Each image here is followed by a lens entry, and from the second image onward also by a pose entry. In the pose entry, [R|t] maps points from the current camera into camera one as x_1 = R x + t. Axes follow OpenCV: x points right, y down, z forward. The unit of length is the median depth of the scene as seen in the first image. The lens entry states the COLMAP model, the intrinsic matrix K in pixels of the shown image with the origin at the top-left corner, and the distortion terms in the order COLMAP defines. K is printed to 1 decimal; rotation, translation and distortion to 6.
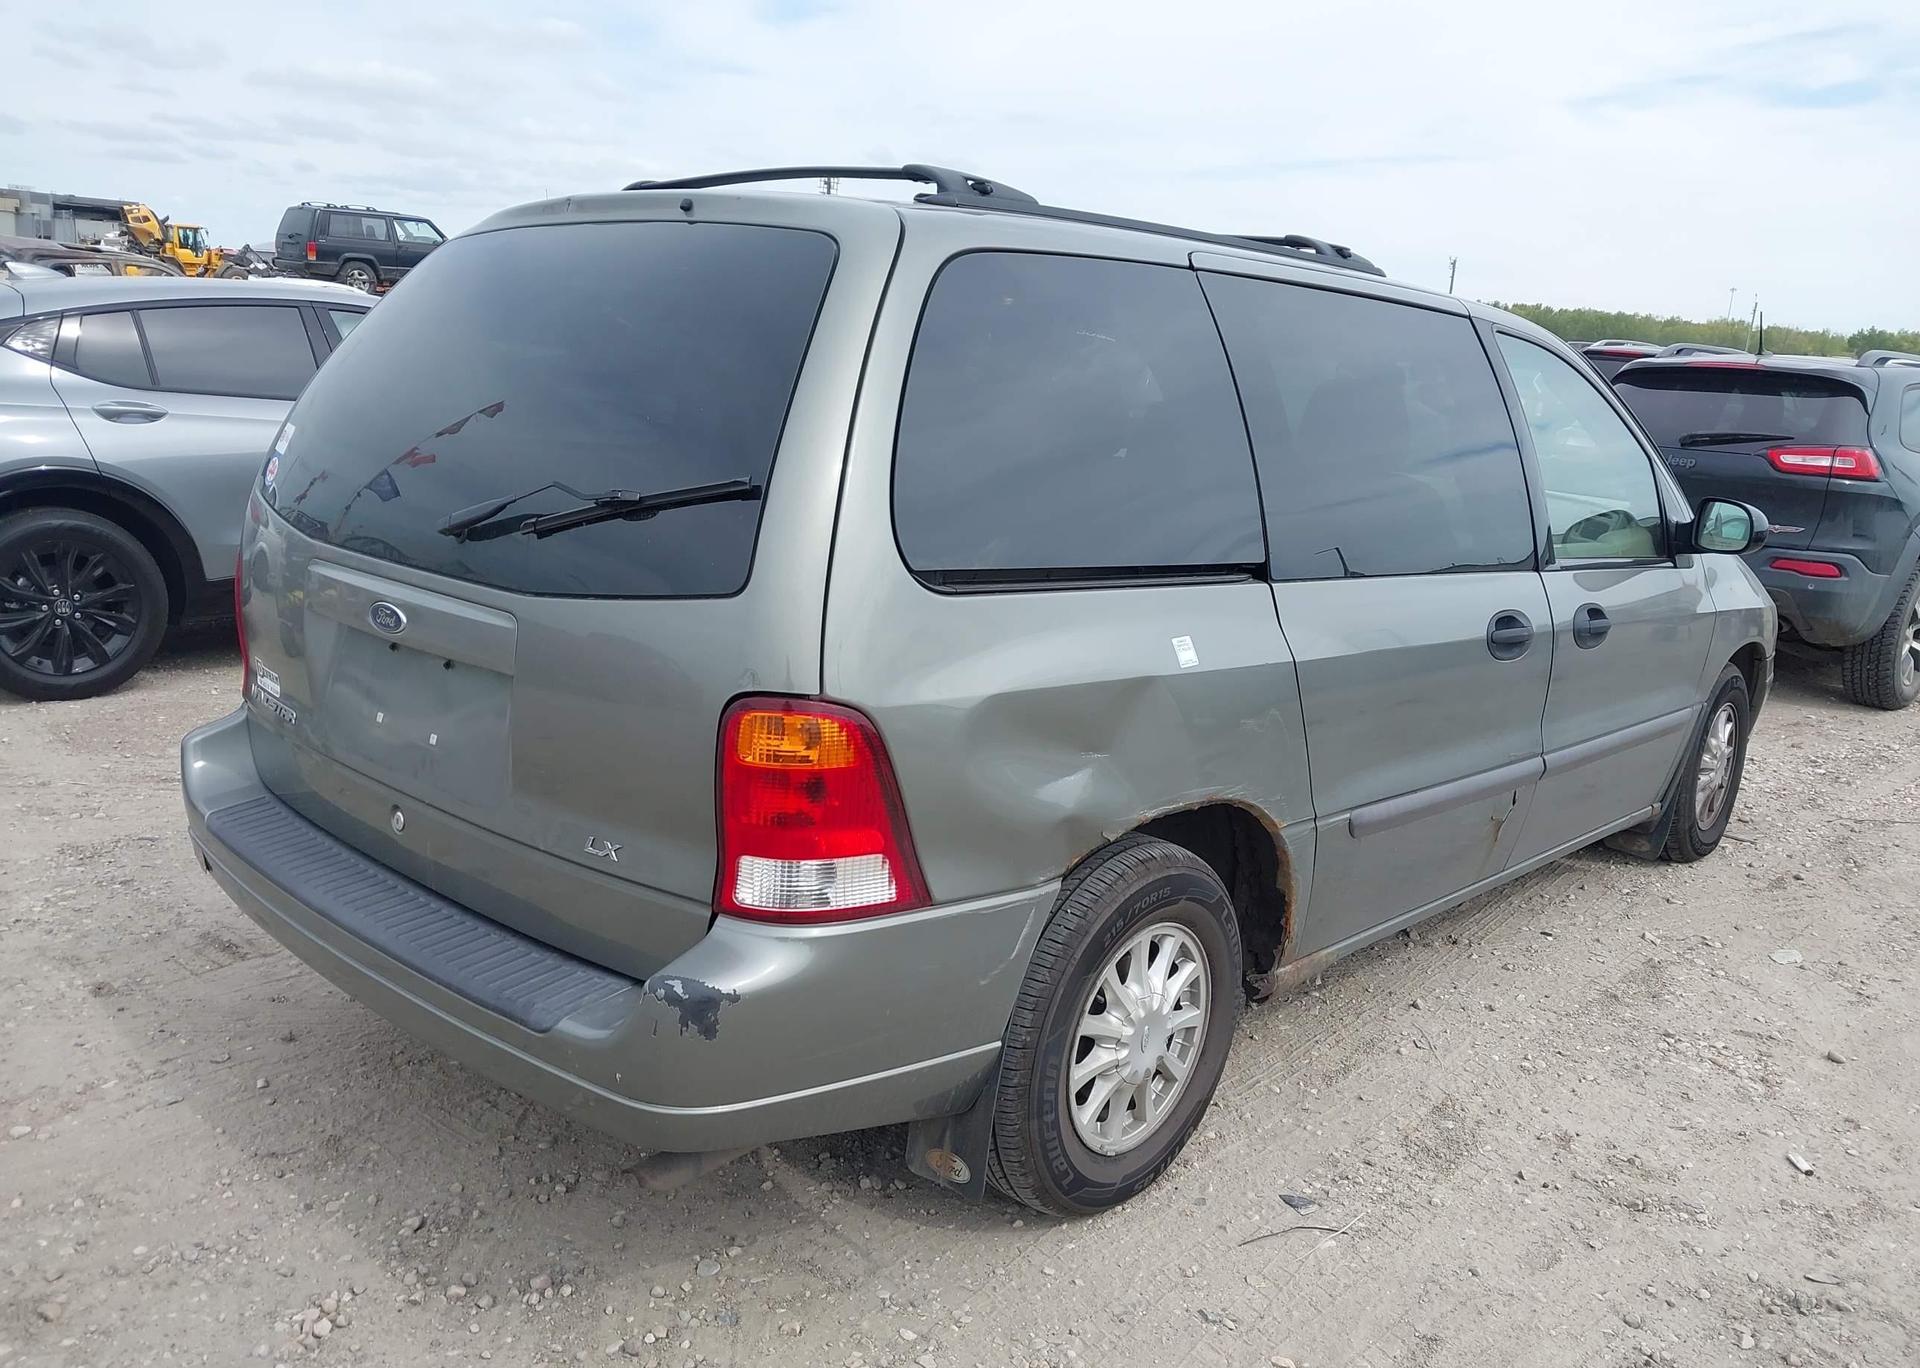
lens RADIAL K [[1509.1, 0, 951.6], [0, 1509.1, 687.8], [0, 0, 1]] dist [0.026610, -0.017827]
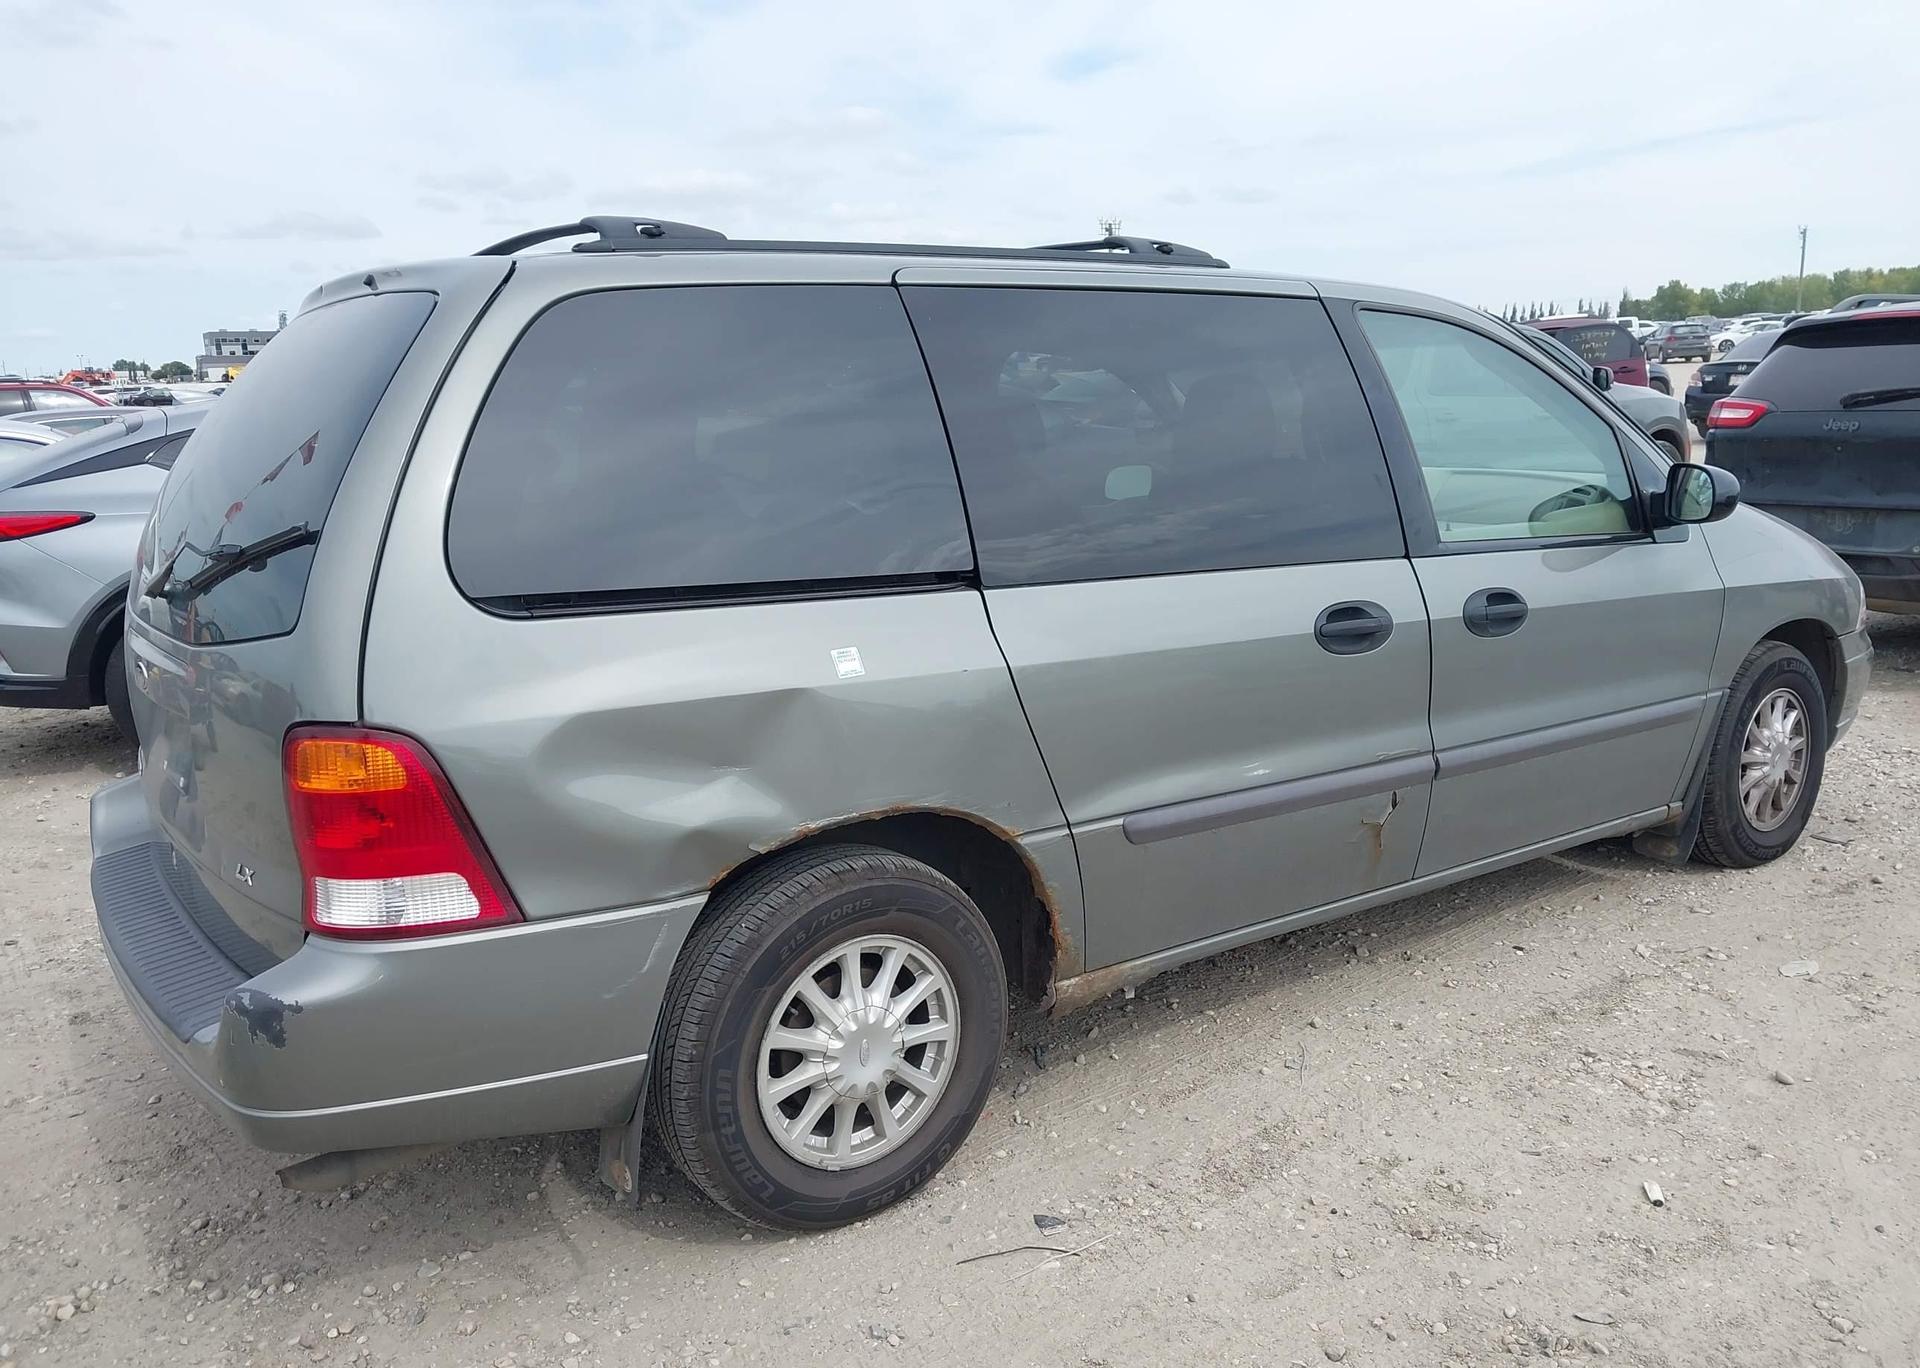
lens RADIAL K [[1505.5, 0, 960.0], [0, 1505.5, 684.0], [0, 0, 1]] dist [0.037506, -0.042107]
pose [[0.975330, -0.056345, -0.213441, 0.409334], [0.049783, 0.998111, -0.036002, 0.027567], [0.215066, 0.024488, 0.976292, 0.033743]]
